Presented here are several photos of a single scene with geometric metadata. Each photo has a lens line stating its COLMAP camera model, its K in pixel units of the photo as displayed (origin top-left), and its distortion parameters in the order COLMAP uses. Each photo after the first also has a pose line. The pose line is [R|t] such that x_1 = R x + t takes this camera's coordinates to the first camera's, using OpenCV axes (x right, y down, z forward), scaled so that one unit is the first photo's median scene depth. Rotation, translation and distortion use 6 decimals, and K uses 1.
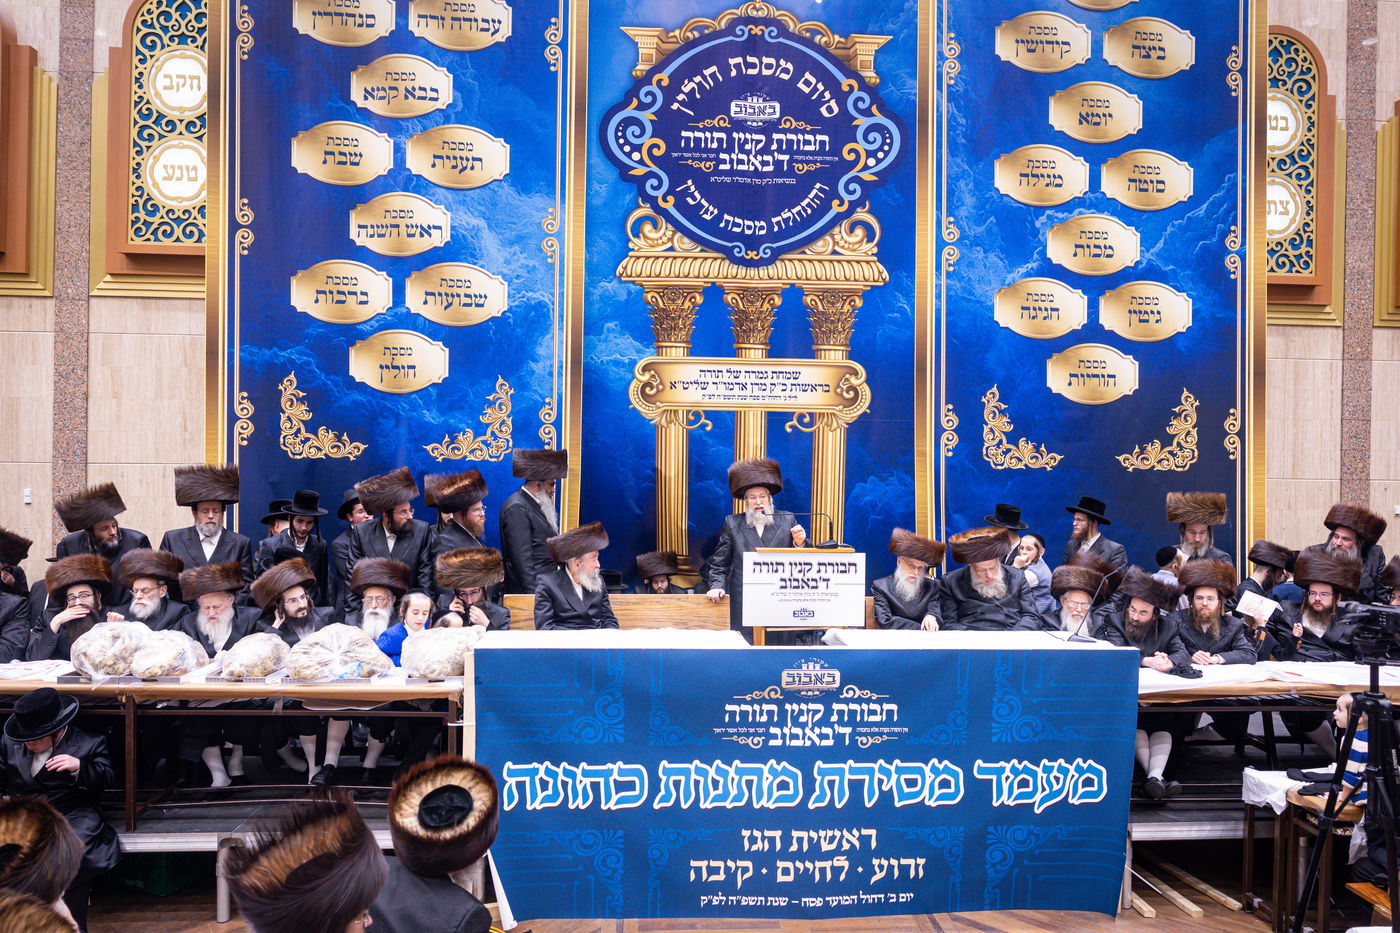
lens RADIAL K [[958.3, 0, 688.8], [0, 958.3, 463.0], [0, 0, 1]] dist [0.004432, -0.018382]
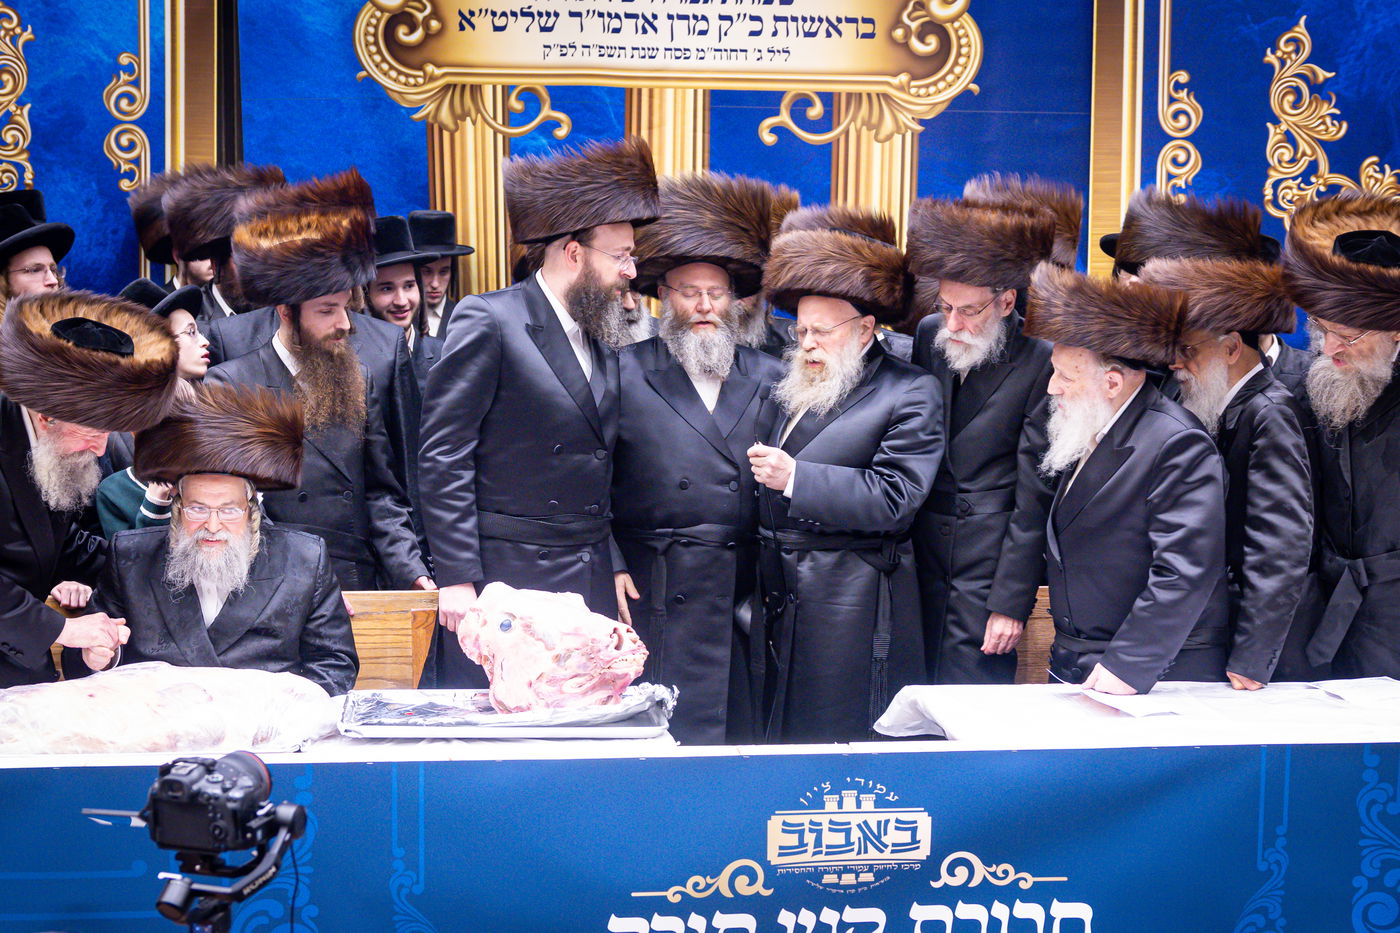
lens RADIAL K [[2327.3, 0, 668.5], [0, 2327.3, 386.8], [0, 0, 1]] dist [0.042071, 0.000000]
pose [[0.997894, -0.009854, 0.064115, 0.007217], [0.005500, 0.997688, 0.067737, 0.001514], [-0.064634, -0.067242, 0.995641, 0.160291]]
